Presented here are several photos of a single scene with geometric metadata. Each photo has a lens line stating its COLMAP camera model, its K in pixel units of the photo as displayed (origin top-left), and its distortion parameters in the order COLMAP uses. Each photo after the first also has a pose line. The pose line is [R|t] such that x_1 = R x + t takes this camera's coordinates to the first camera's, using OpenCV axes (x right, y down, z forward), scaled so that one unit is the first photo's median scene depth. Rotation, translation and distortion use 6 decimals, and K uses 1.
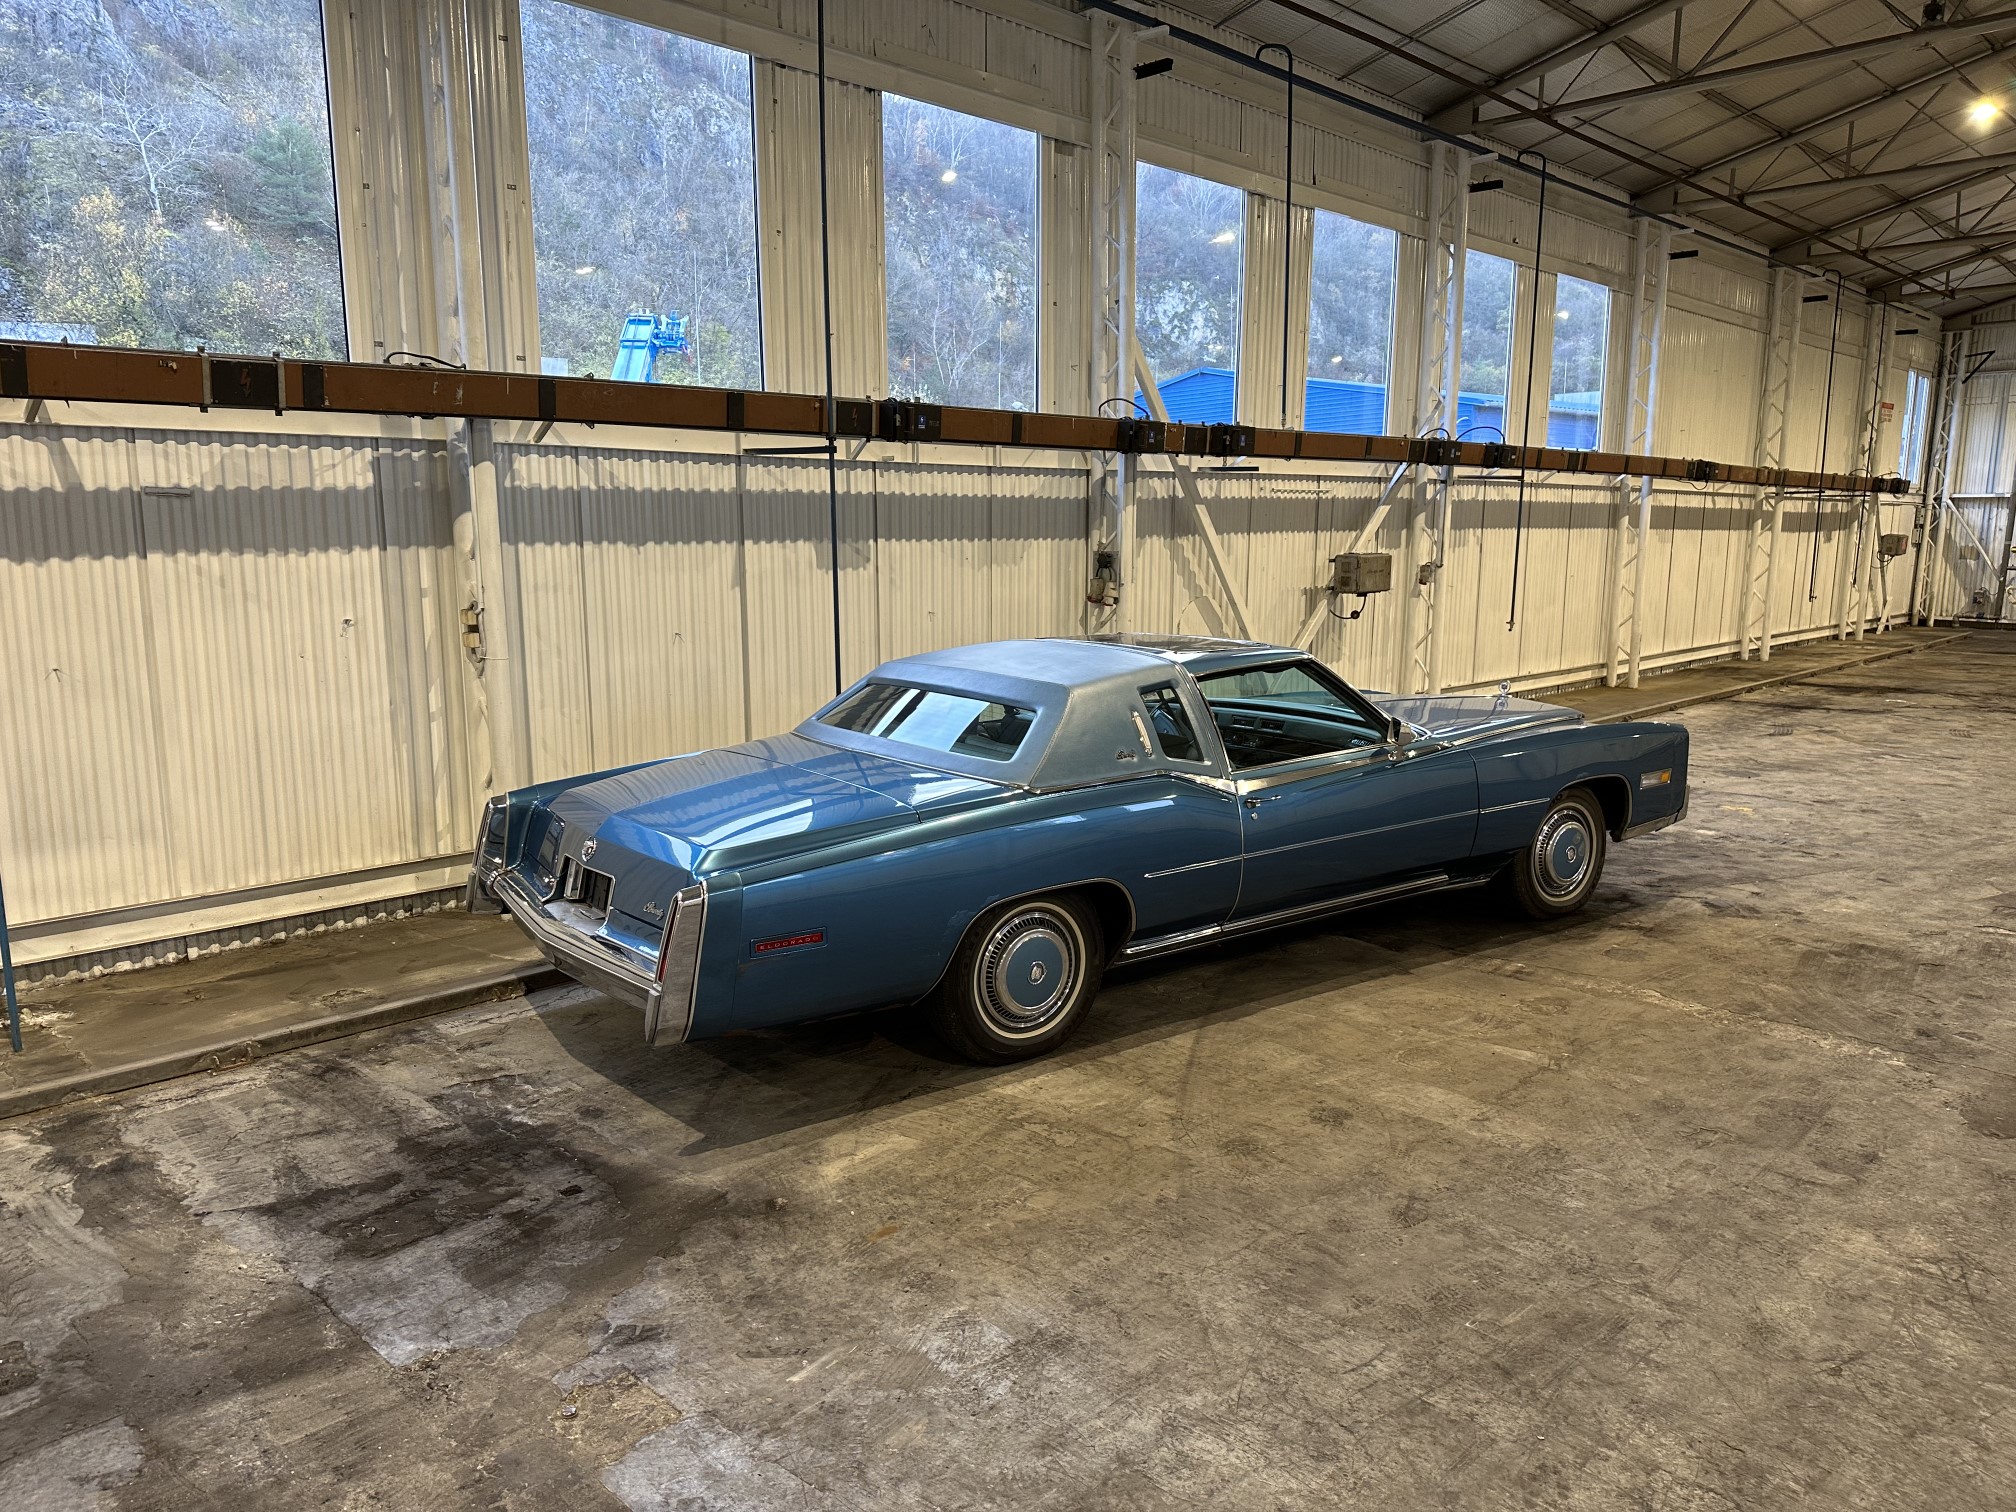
lens RADIAL K [[1402.8, 0, 1008.0], [0, 1402.8, 756.0], [0, 0, 1]] dist [-0.004553, -0.029682]
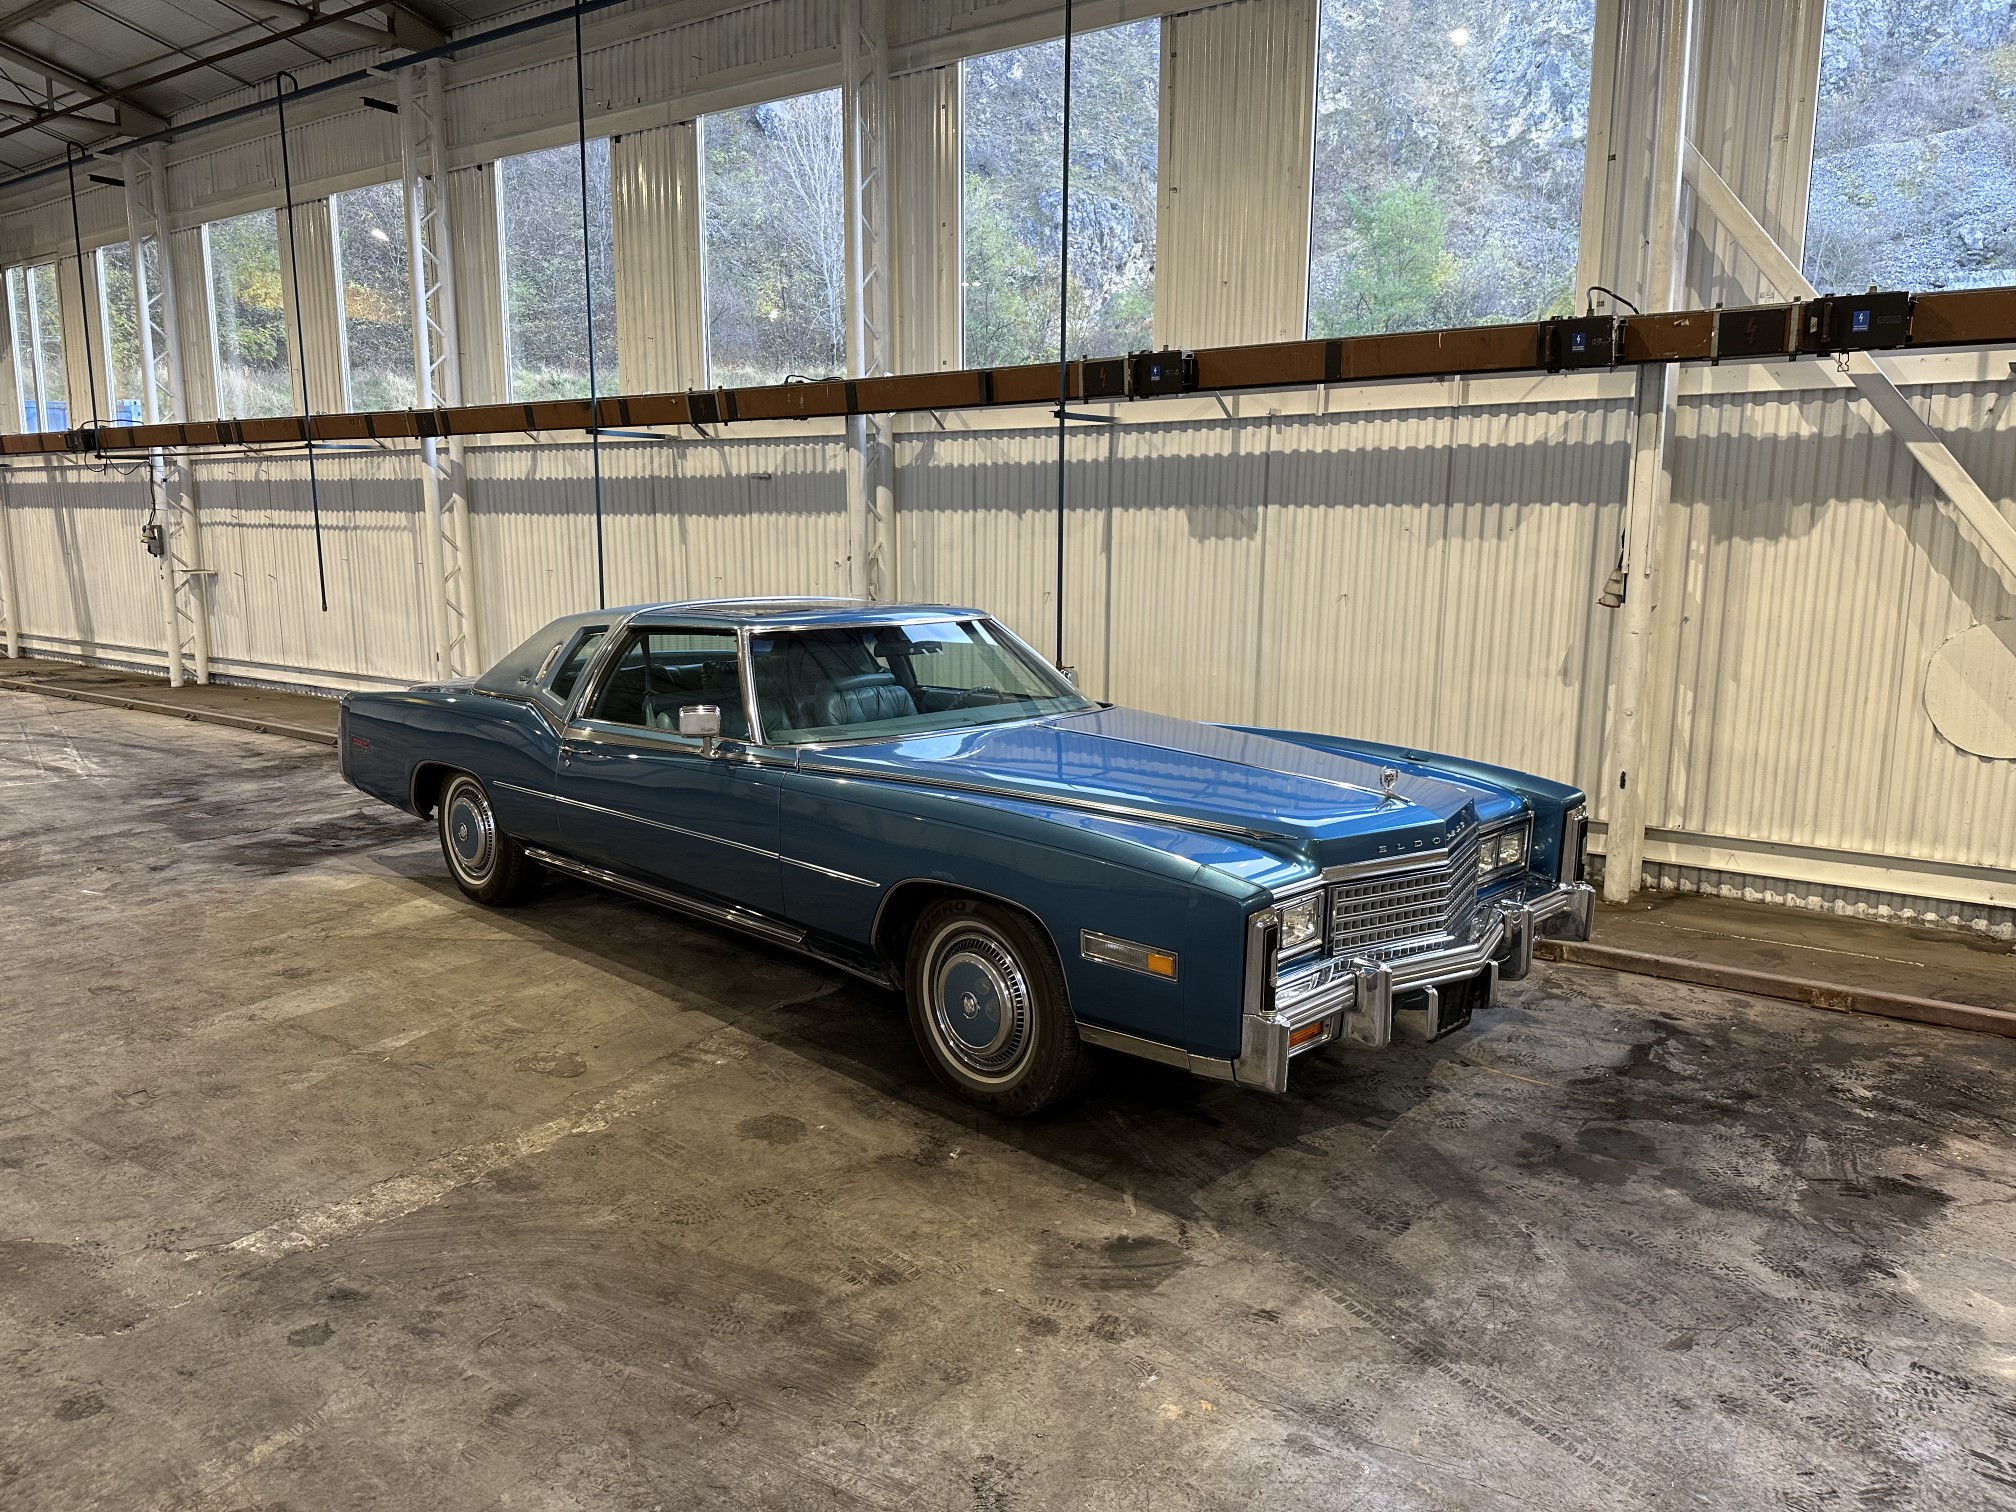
lens RADIAL K [[1341.3, 0, 933.7], [0, 1341.3, 761.0], [0, 0, 1]] dist [0.101396, -0.151150]
pose [[0.177468, 0.184373, -0.966702, 1.031673], [-0.149465, 0.975948, 0.158697, -0.142734], [0.972710, 0.116325, 0.200757, 0.907871]]
